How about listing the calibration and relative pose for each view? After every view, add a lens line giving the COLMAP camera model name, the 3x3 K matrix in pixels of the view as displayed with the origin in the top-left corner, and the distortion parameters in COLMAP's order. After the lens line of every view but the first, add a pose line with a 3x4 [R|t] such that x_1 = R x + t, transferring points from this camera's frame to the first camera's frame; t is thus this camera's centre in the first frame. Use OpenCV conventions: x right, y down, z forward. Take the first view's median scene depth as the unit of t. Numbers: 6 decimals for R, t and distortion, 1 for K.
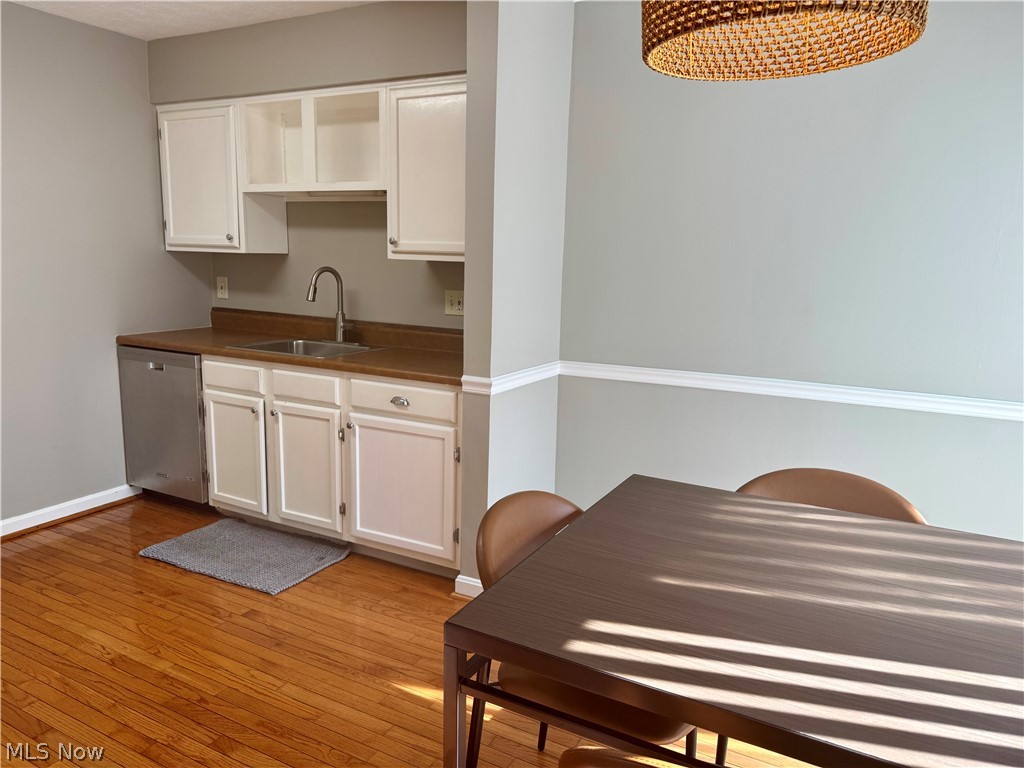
lens RADIAL K [[712.5, 0, 512.0], [0, 712.5, 384.0], [0, 0, 1]] dist [-0.001178, -0.003307]
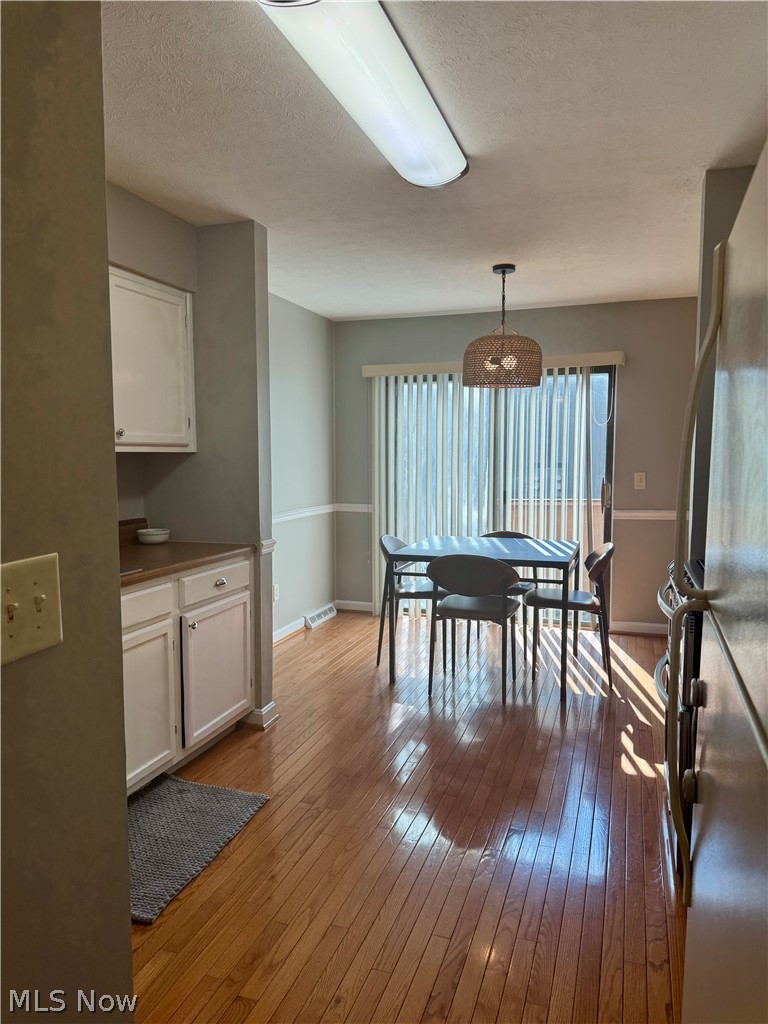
lens RADIAL K [[712.5, 0, 384.0], [0, 712.5, 512.0], [0, 0, 1]] dist [-0.001178, -0.003307]
pose [[-0.134578, -0.111414, 0.984620, -1.175826], [0.167432, 0.976815, 0.133415, -0.173762], [-0.976655, 0.182812, -0.112804, 0.830397]]
